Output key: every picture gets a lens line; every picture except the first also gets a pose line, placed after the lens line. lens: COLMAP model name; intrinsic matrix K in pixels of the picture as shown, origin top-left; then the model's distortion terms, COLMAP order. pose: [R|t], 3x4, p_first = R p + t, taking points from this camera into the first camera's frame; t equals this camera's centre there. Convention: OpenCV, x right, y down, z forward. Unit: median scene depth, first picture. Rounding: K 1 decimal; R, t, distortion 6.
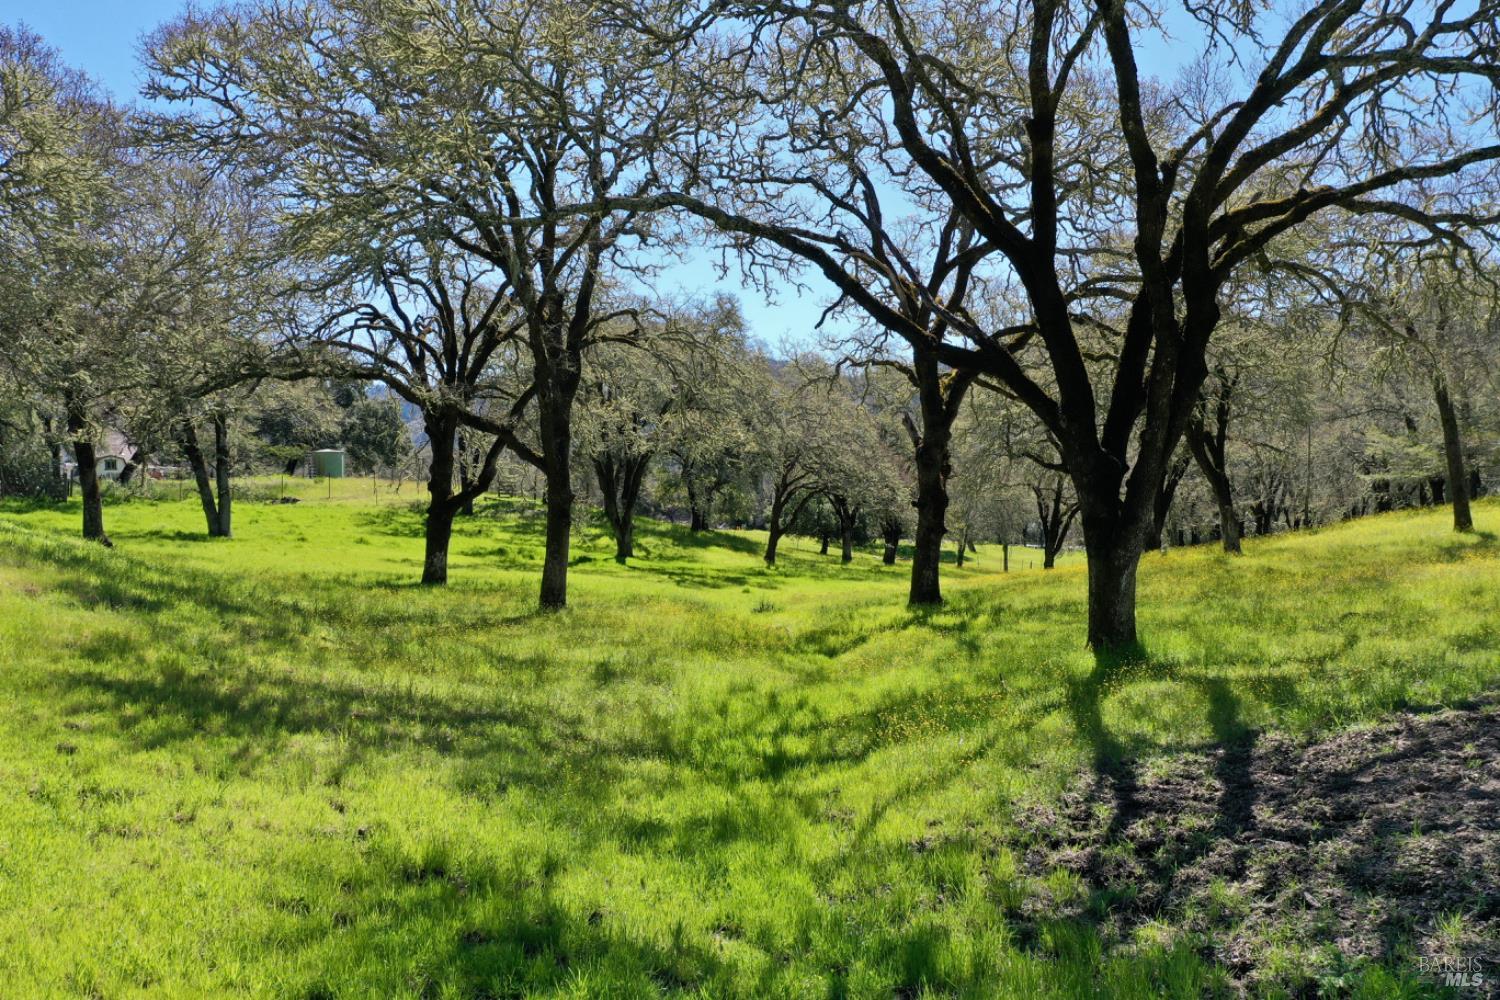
lens RADIAL K [[1208.0, 0, 748.5], [0, 1208.0, 501.0], [0, 0, 1]] dist [0.002463, 0.006616]
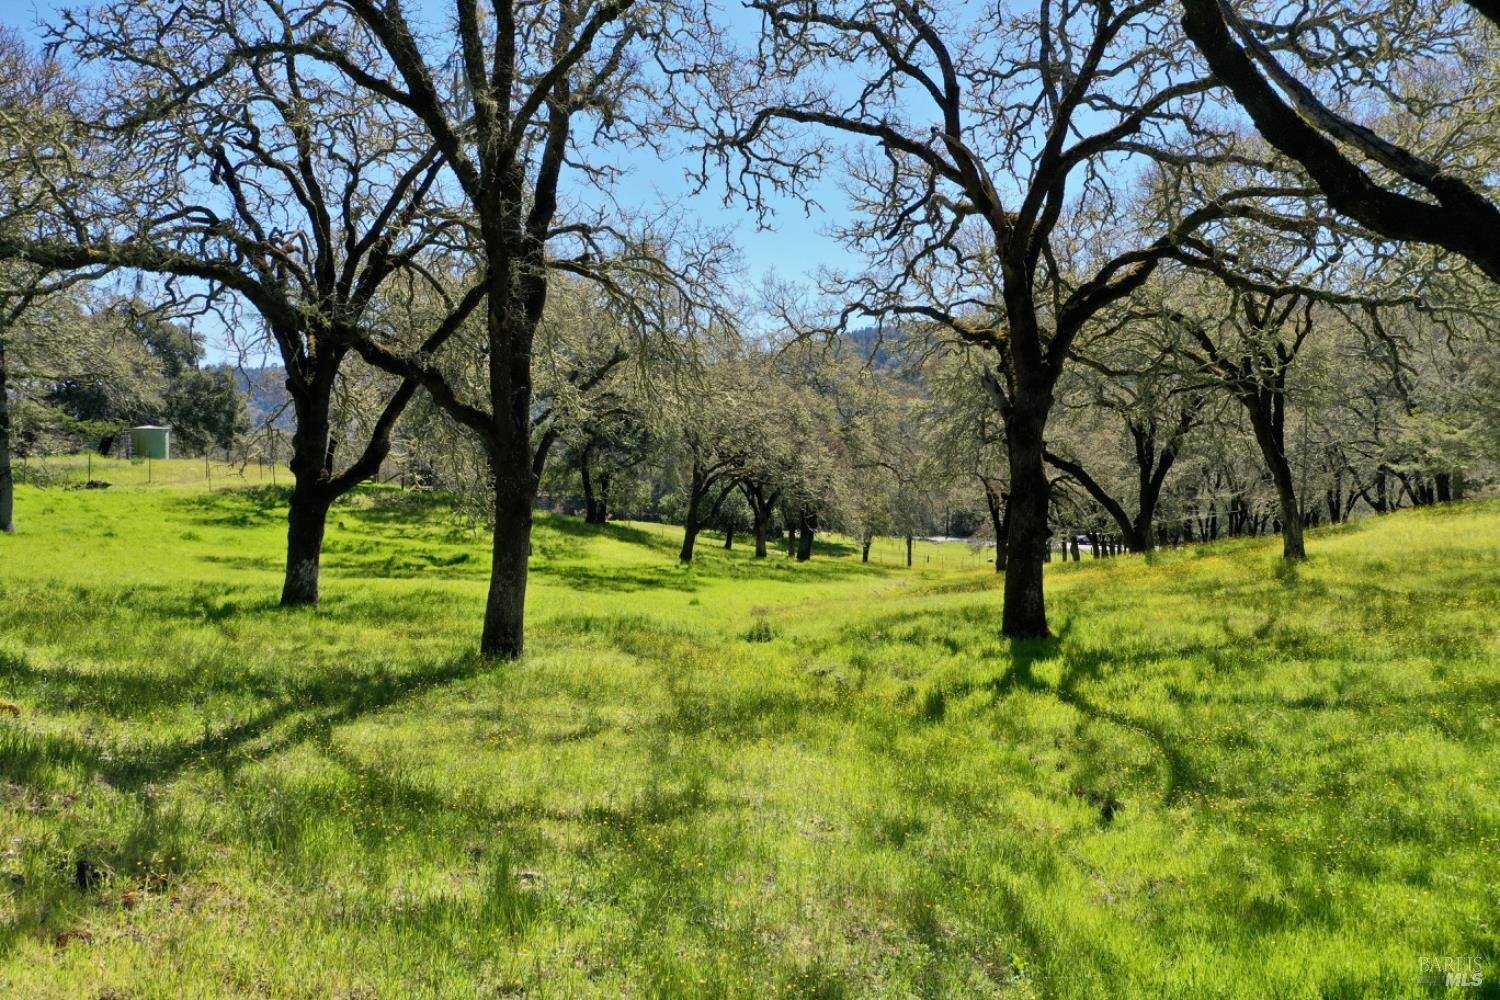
lens RADIAL K [[1208.0, 0, 752.0], [0, 1208.0, 499.5], [0, 0, 1]] dist [0.002463, 0.006616]
pose [[0.992152, 0.006825, 0.124848, -0.079244], [-0.007753, 0.999946, 0.006949, 0.000556], [-0.124793, -0.007863, 0.992152, 0.247145]]
